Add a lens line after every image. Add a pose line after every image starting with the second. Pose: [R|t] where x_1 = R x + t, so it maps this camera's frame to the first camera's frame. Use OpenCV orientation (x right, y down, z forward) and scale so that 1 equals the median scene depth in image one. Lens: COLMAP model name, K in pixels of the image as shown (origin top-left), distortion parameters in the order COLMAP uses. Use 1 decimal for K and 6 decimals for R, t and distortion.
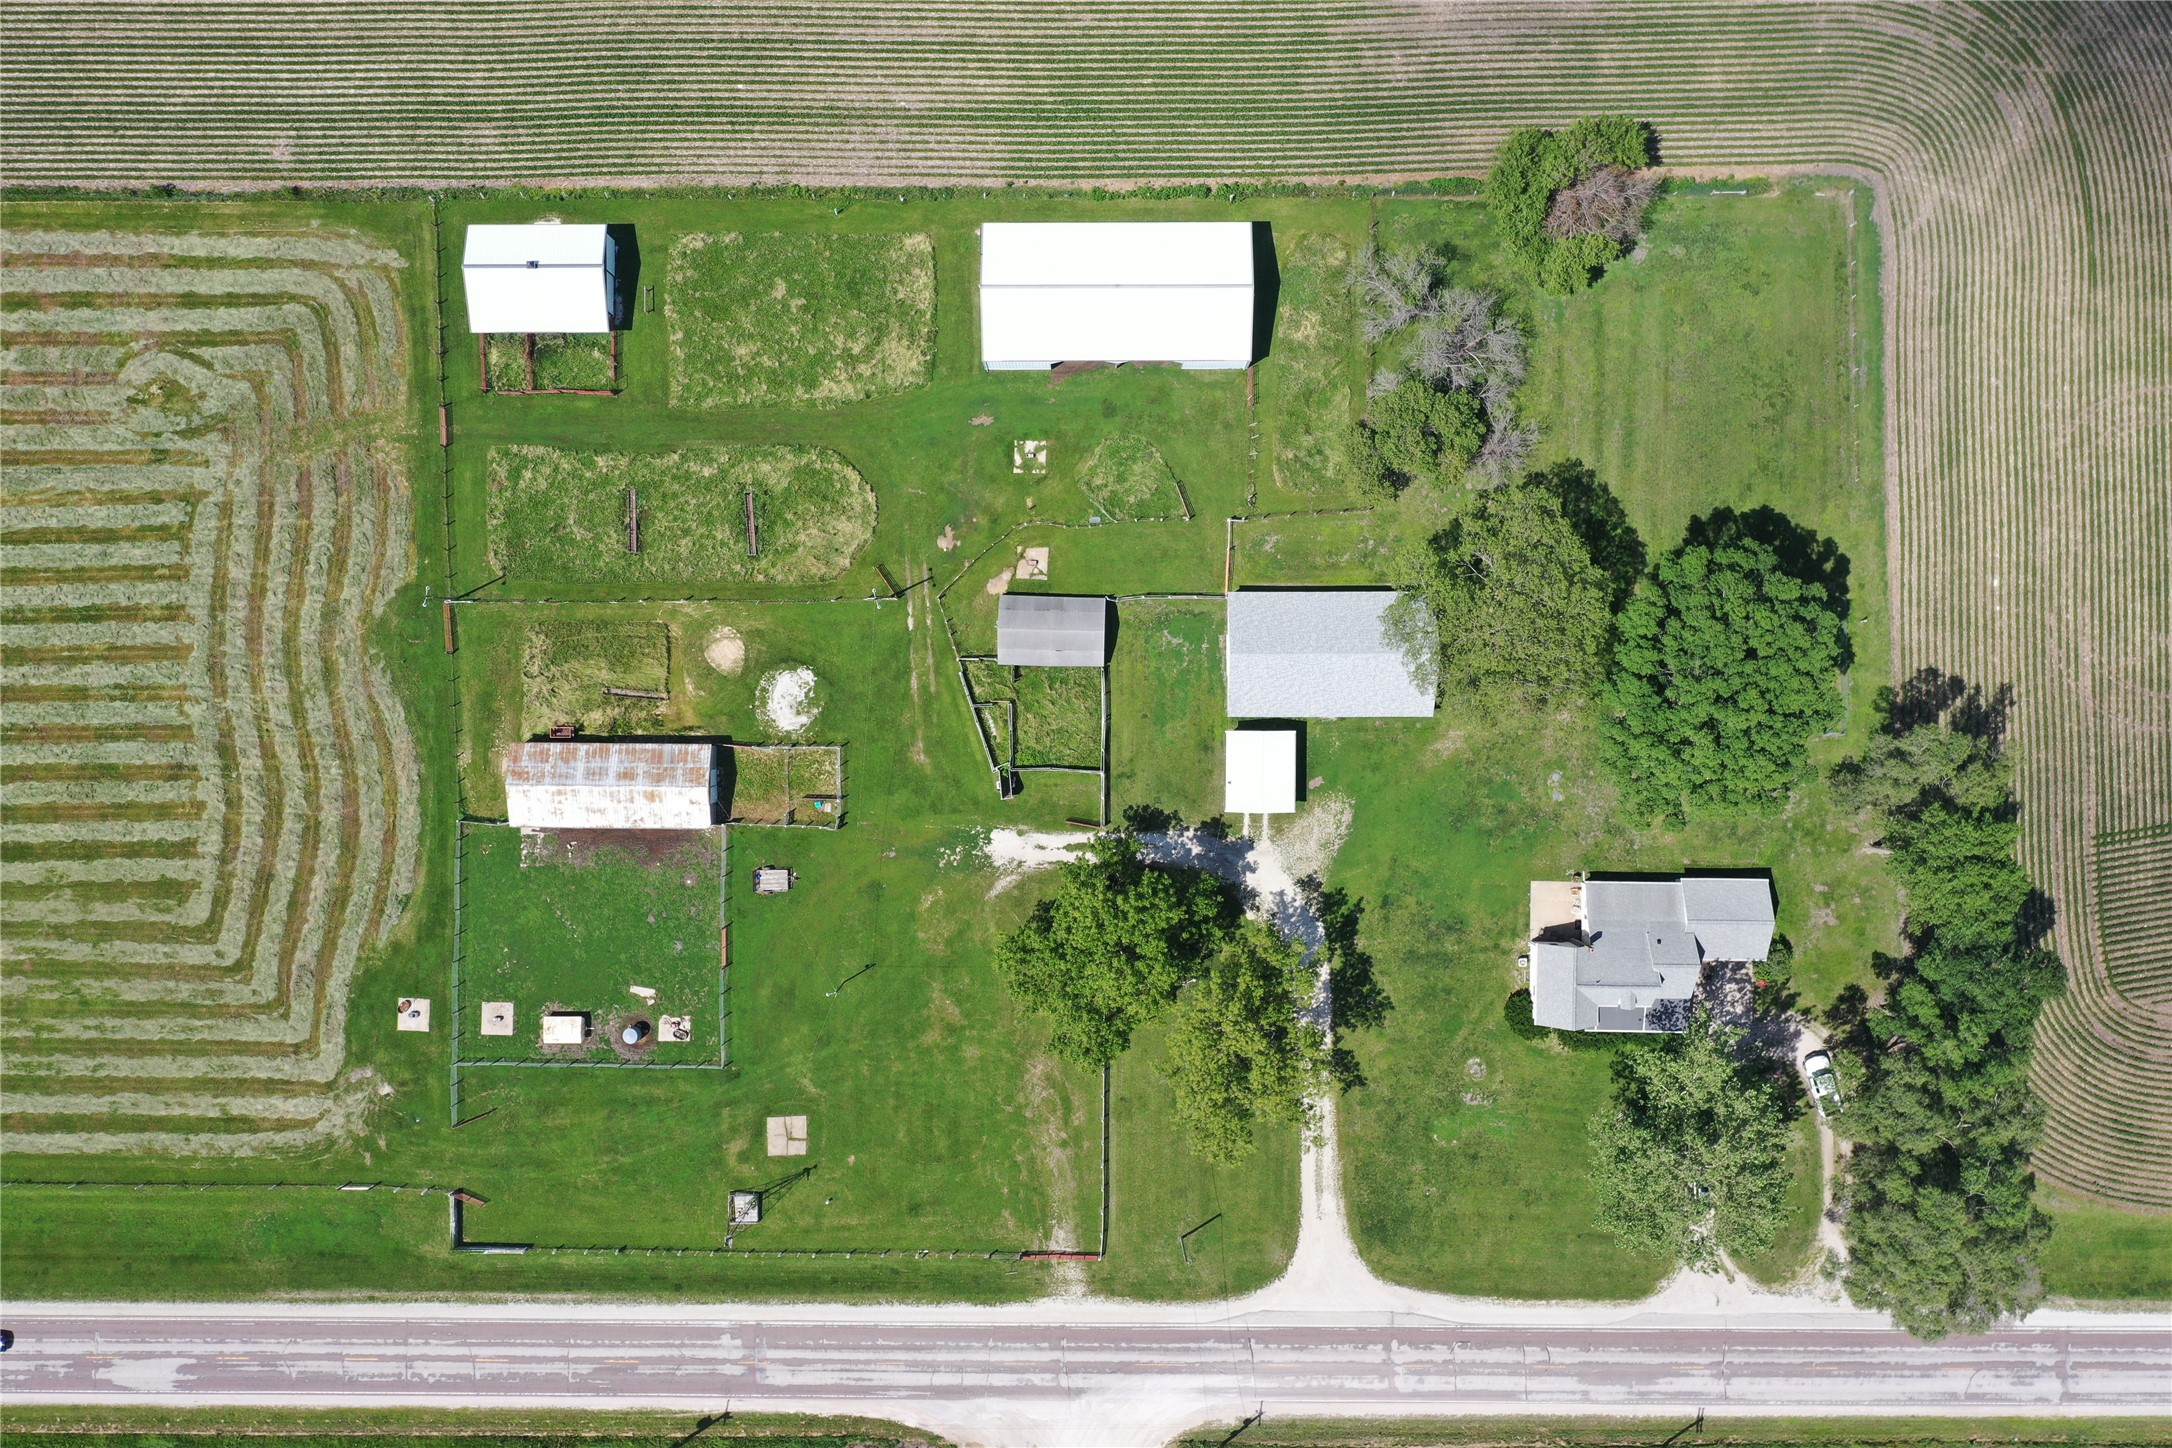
lens RADIAL K [[1745.6, 0, 1086.0], [0, 1745.6, 724.0], [0, 0, 1]] dist [0.009758, -0.012275]
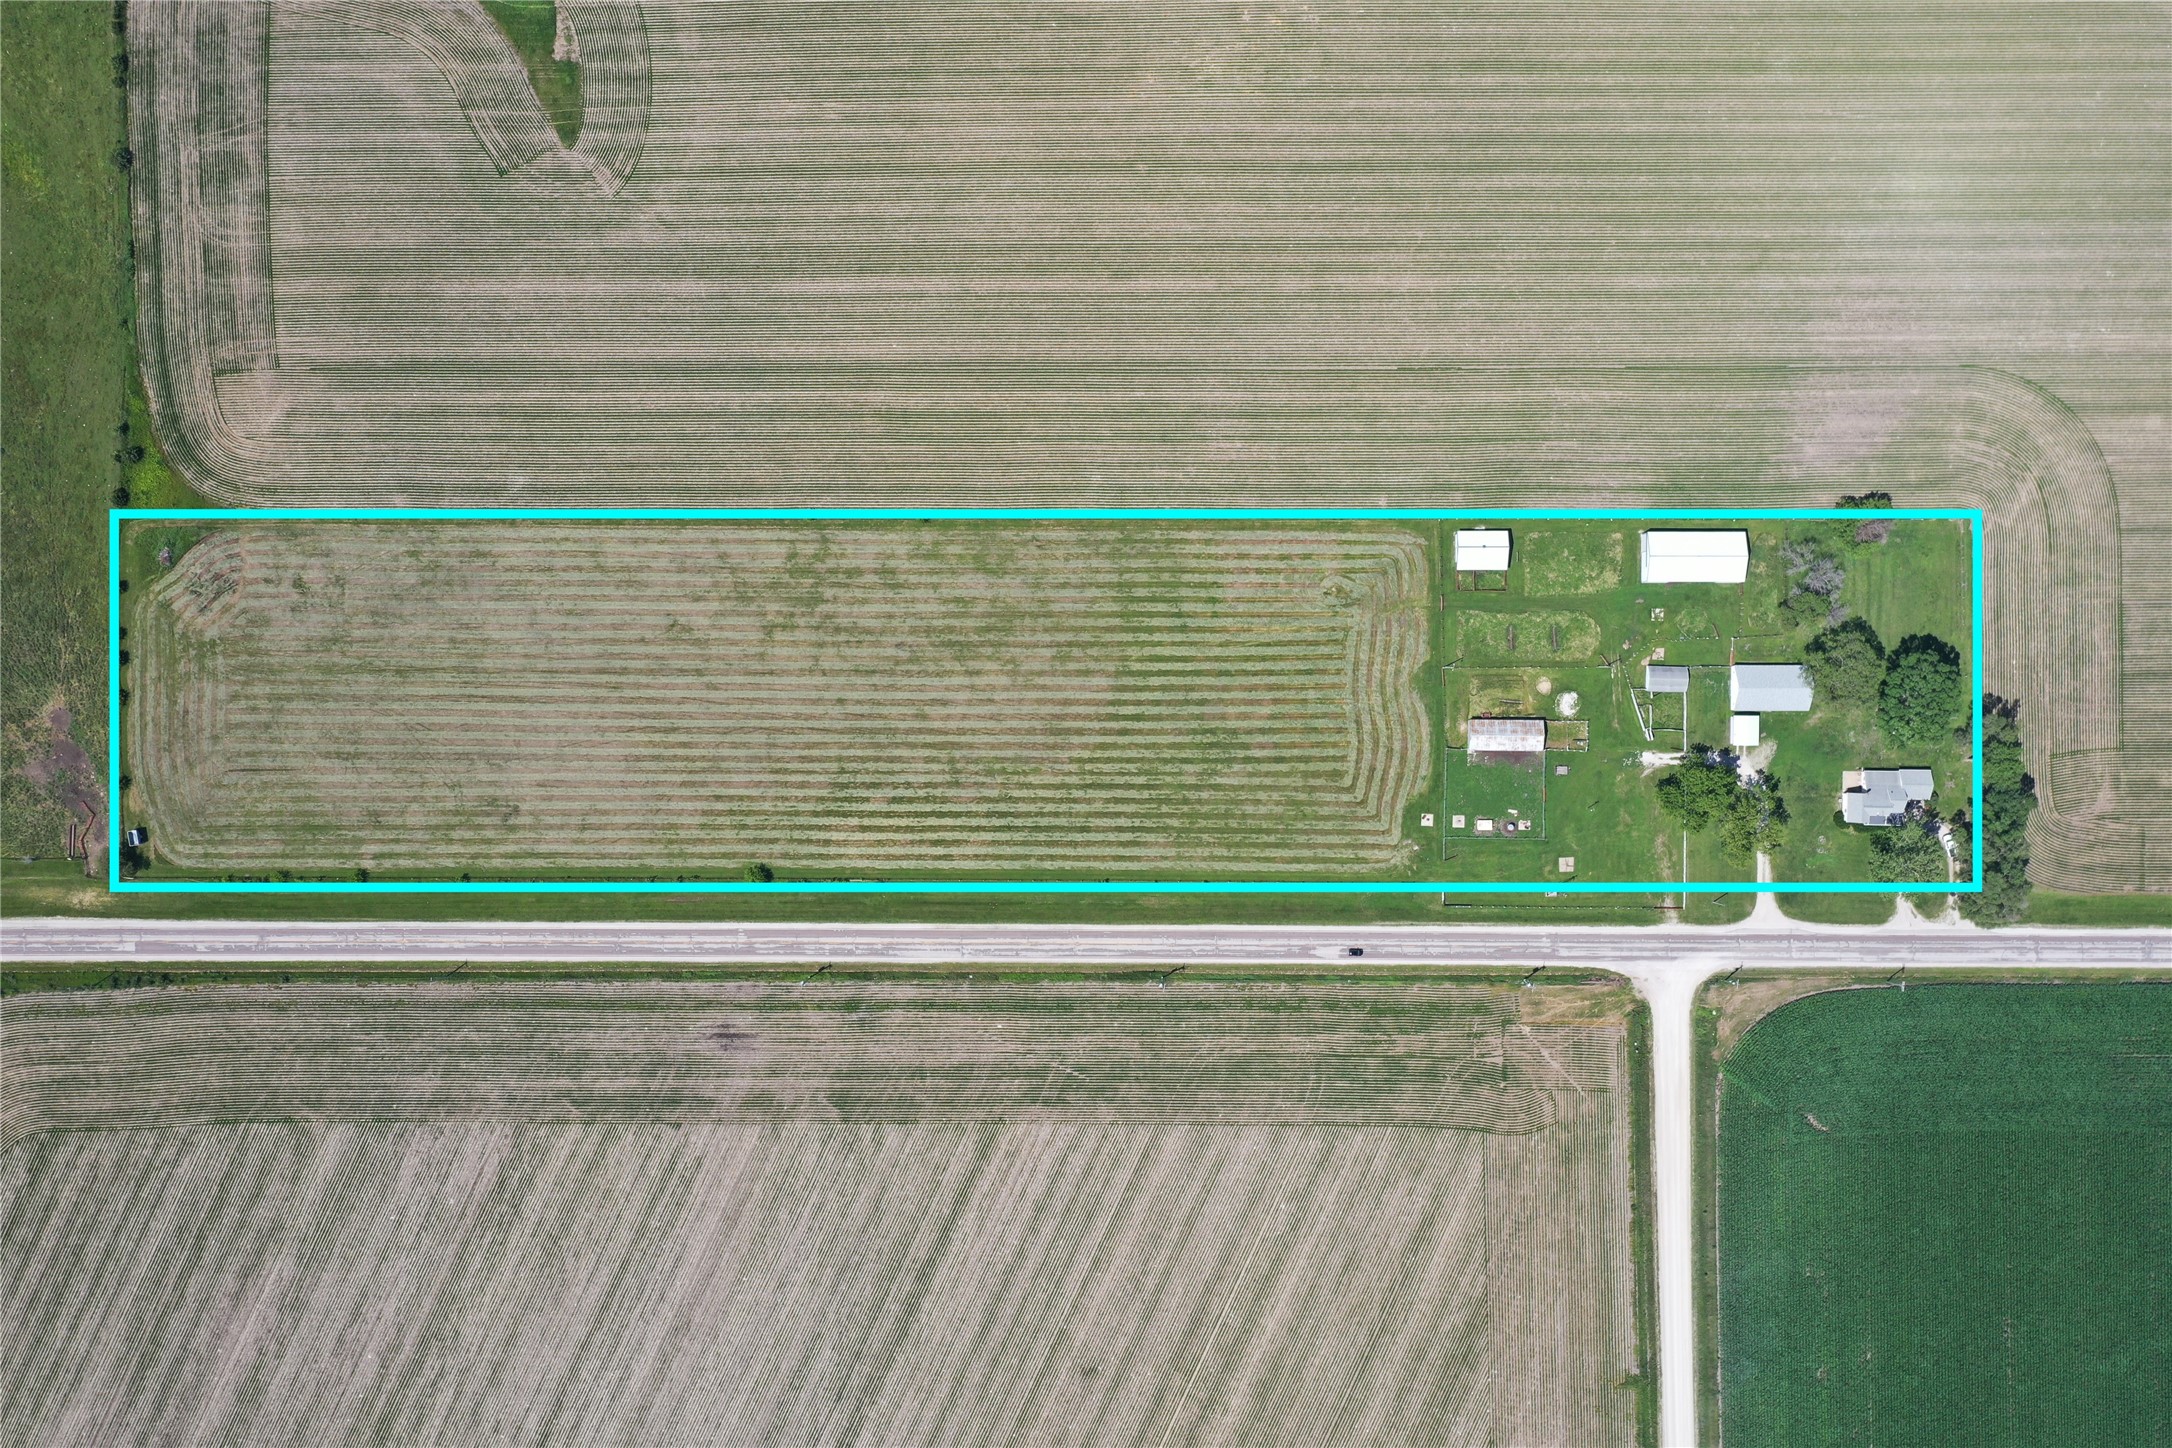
lens RADIAL K [[1745.6, 0, 1086.0], [0, 1745.6, 724.0], [0, 0, 1]] dist [0.009758, -0.012275]
pose [[0.999996, 0.001832, -0.001922, -0.913454], [-0.001818, 0.999970, 0.007573, -0.002008], [0.001936, -0.007570, 0.999969, -1.715281]]
